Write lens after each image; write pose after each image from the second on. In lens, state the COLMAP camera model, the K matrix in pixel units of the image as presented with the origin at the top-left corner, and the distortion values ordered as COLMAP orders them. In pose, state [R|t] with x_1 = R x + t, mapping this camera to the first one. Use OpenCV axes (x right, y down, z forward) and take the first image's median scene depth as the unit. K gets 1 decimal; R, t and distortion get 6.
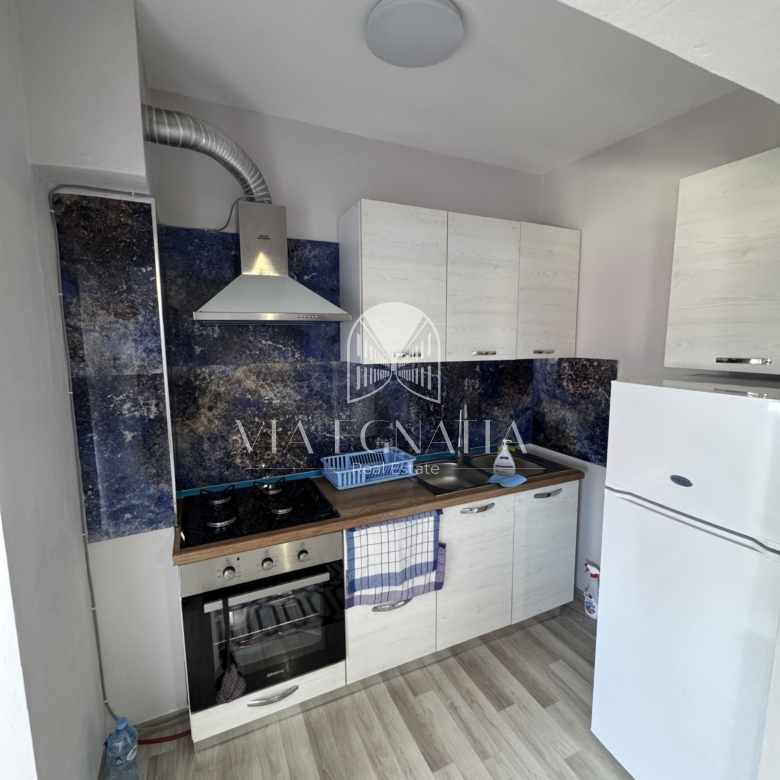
lens RADIAL K [[415.9, 0, 389.2], [0, 415.9, 389.3], [0, 0, 1]] dist [-0.003092, 0.000922]
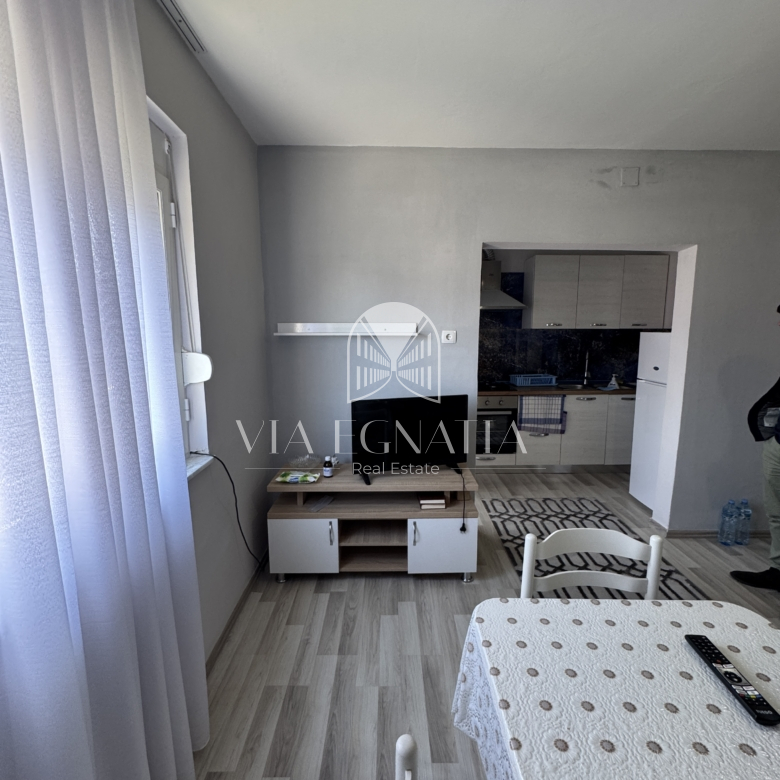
lens RADIAL K [[415.9, 0, 389.2], [0, 415.9, 389.3], [0, 0, 1]] dist [-0.003092, 0.000922]
pose [[0.911016, 0.059938, -0.407991, 0.170629], [-0.053138, 0.998195, 0.027992, 0.245988], [0.408932, -0.003822, 0.912557, -1.366127]]
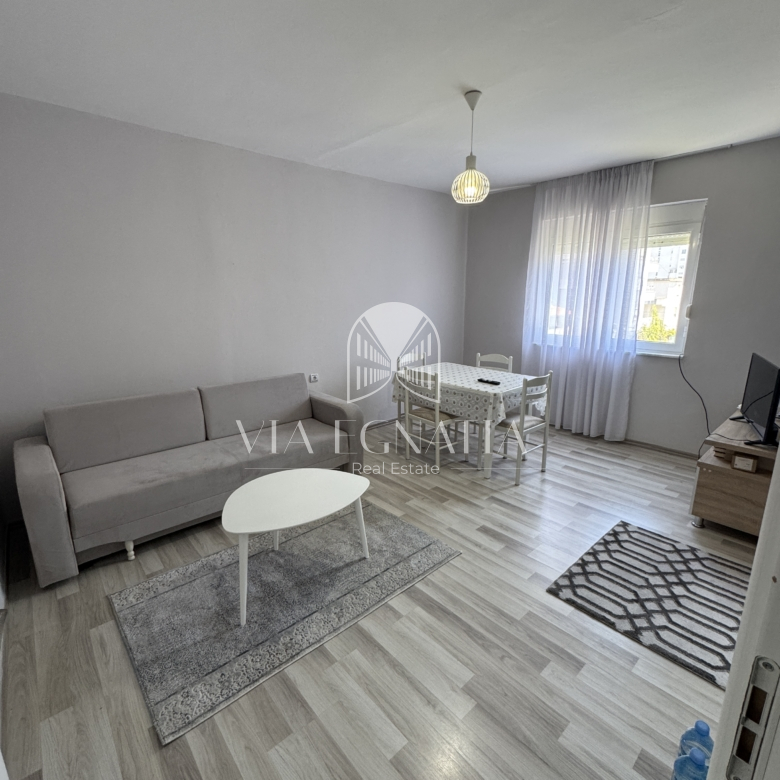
lens RADIAL K [[415.9, 0, 389.2], [0, 415.9, 389.3], [0, 0, 1]] dist [-0.003092, 0.000922]
pose [[-0.957149, 0.072323, -0.280421, 1.306351], [-0.031531, 0.936531, 0.349164, -0.048626], [0.287875, 0.343044, -0.894119, 0.773803]]
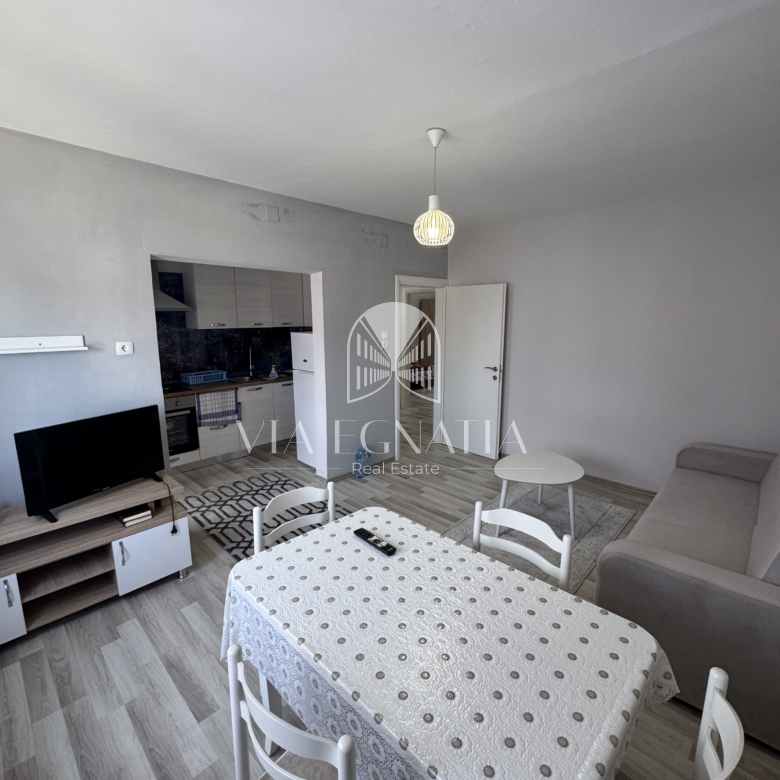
lens RADIAL K [[415.9, 0, 389.2], [0, 415.9, 389.3], [0, 0, 1]] dist [-0.003092, 0.000922]
pose [[0.931732, -0.063087, 0.357626, 0.081087], [0.044108, 0.997163, 0.060989, 0.185443], [-0.360459, -0.041051, 0.931871, -1.605871]]
